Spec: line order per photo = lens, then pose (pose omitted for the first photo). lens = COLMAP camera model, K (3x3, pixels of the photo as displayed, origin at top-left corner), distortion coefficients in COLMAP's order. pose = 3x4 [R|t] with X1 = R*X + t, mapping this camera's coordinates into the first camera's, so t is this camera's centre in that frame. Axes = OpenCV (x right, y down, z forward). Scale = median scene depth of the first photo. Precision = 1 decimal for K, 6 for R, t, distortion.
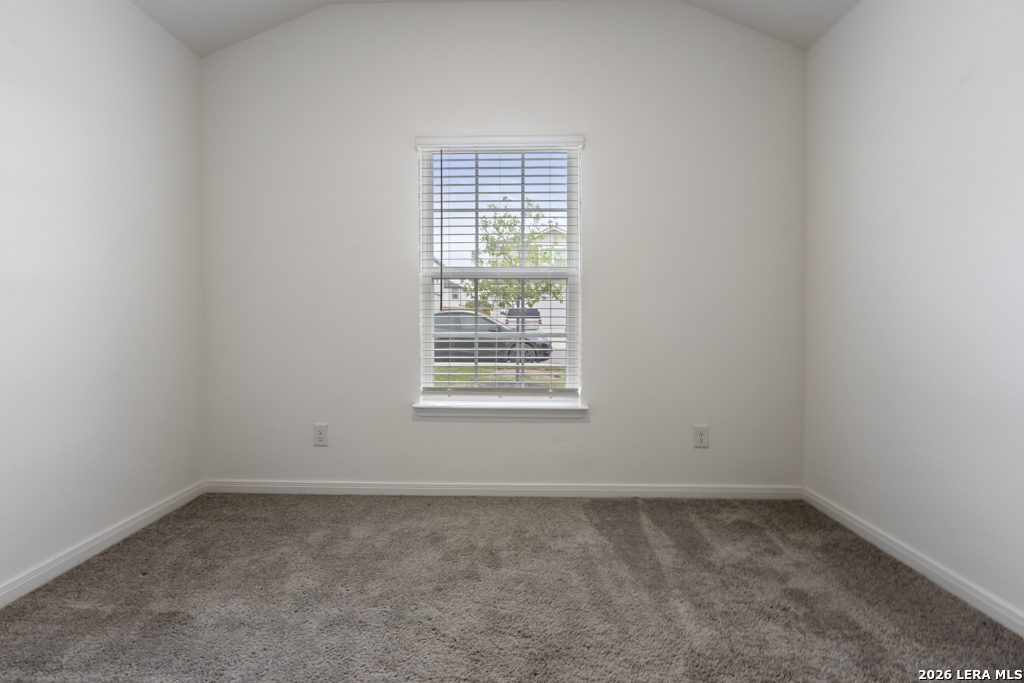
lens RADIAL K [[456.7, 0, 505.6], [0, 456.7, 331.9], [0, 0, 1]] dist [-0.001104, -0.000981]
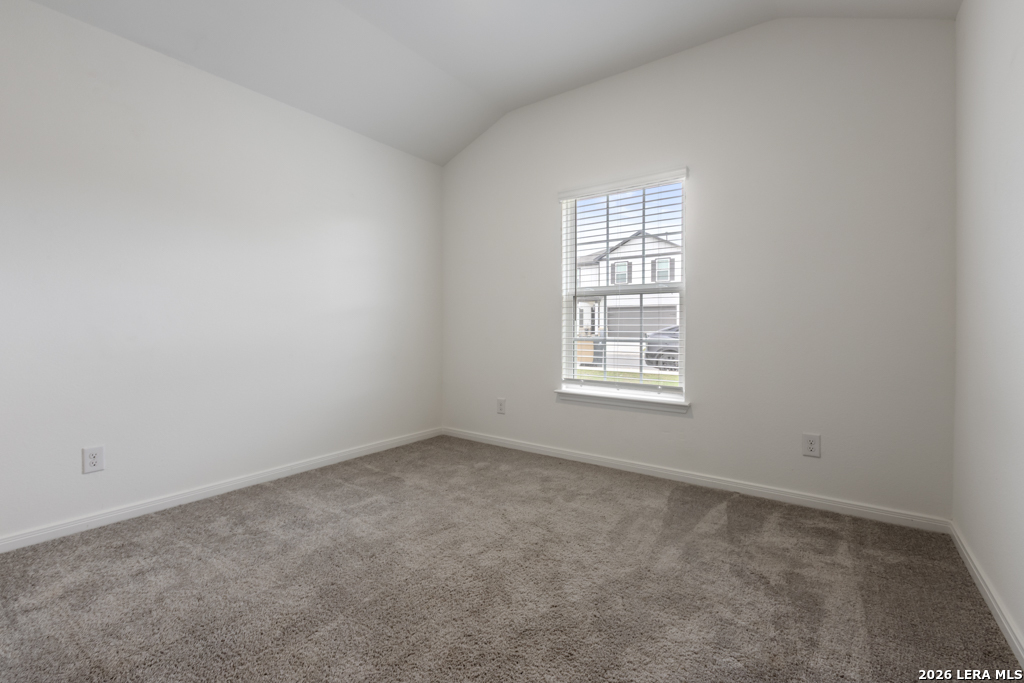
lens RADIAL K [[456.7, 0, 498.8], [0, 456.7, 337.0], [0, 0, 1]] dist [-0.001104, -0.000981]
pose [[0.813162, 0.012657, -0.581900, 0.577957], [-0.018822, 0.999812, -0.004556, 0.014065], [0.581733, 0.014657, 0.813248, -0.266443]]
